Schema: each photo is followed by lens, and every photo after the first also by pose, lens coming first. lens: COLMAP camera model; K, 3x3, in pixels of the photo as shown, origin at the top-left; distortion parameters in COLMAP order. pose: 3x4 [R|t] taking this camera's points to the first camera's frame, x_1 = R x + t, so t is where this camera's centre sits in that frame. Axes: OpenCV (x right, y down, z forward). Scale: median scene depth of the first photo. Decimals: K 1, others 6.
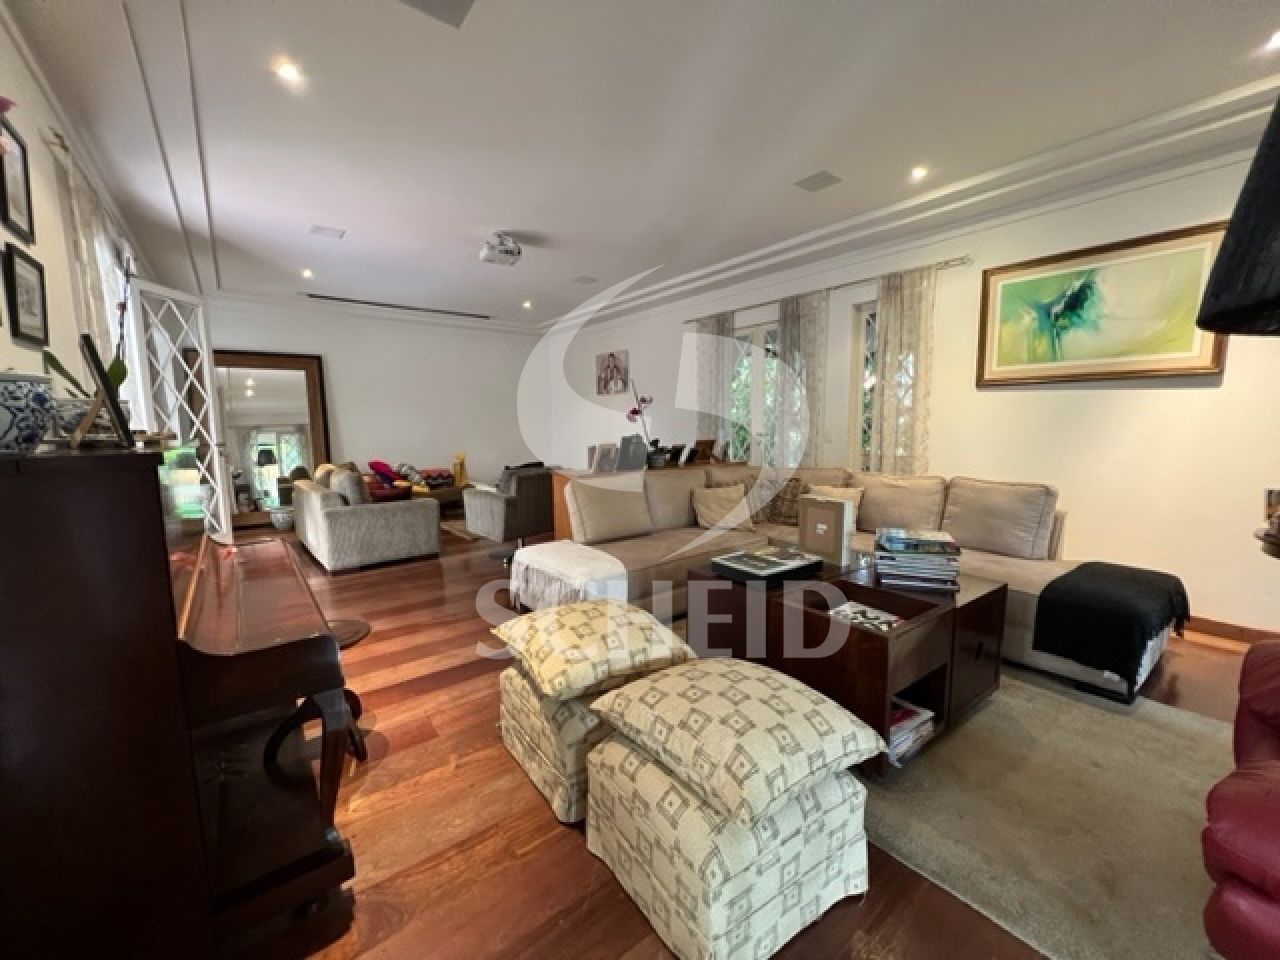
lens RADIAL K [[511.1, 0, 639.1], [0, 511.1, 483.3], [0, 0, 1]] dist [-0.000431, -0.000247]
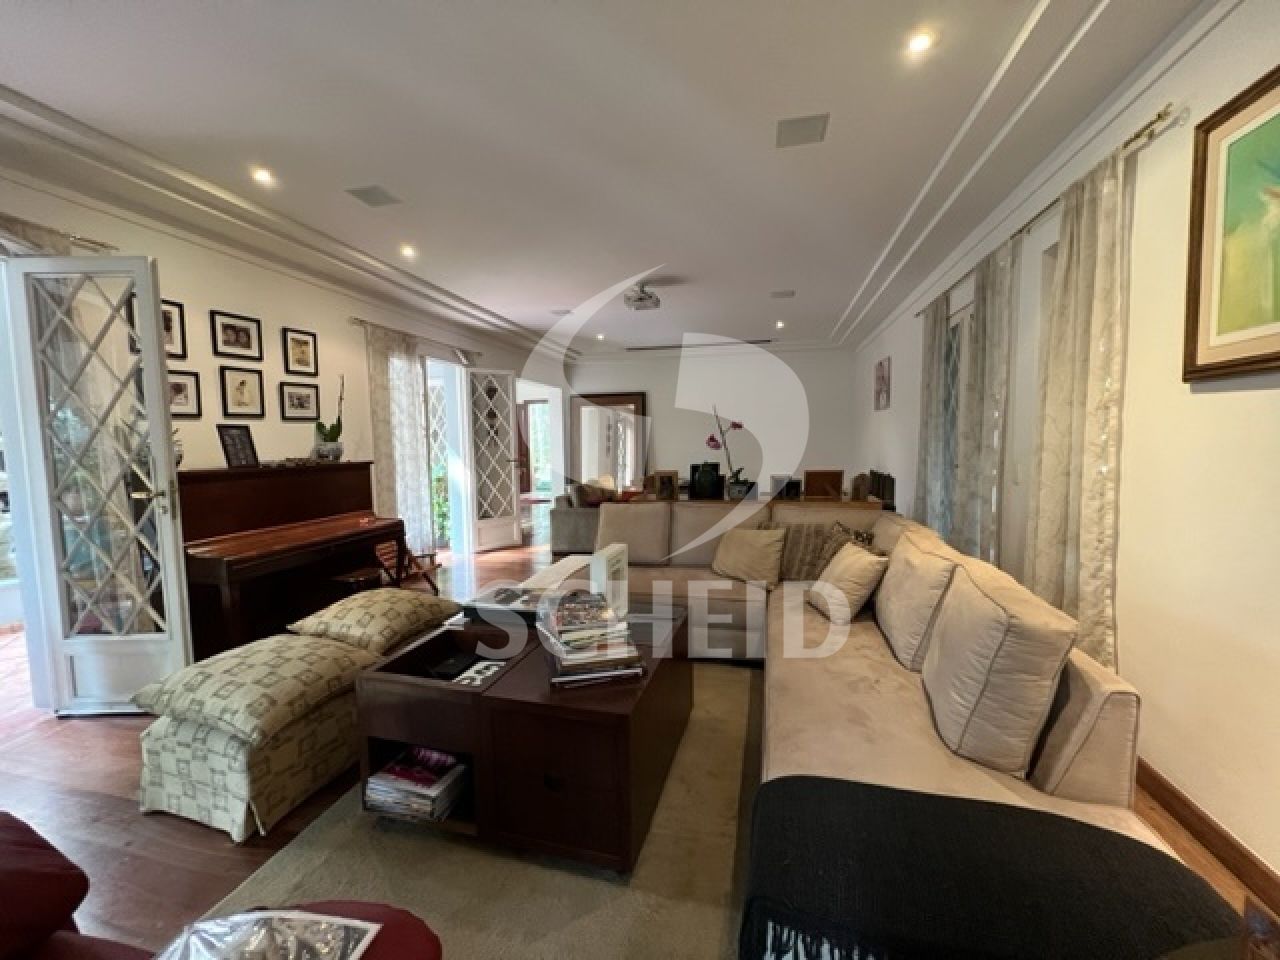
lens RADIAL K [[511.1, 0, 634.6], [0, 511.1, 481.7], [0, 0, 1]] dist [-0.000431, -0.000247]
pose [[0.611148, 0.061604, -0.789115, 0.723239], [-0.082541, 0.996491, 0.013868, -0.068141], [0.787201, 0.056659, 0.614088, 0.344031]]
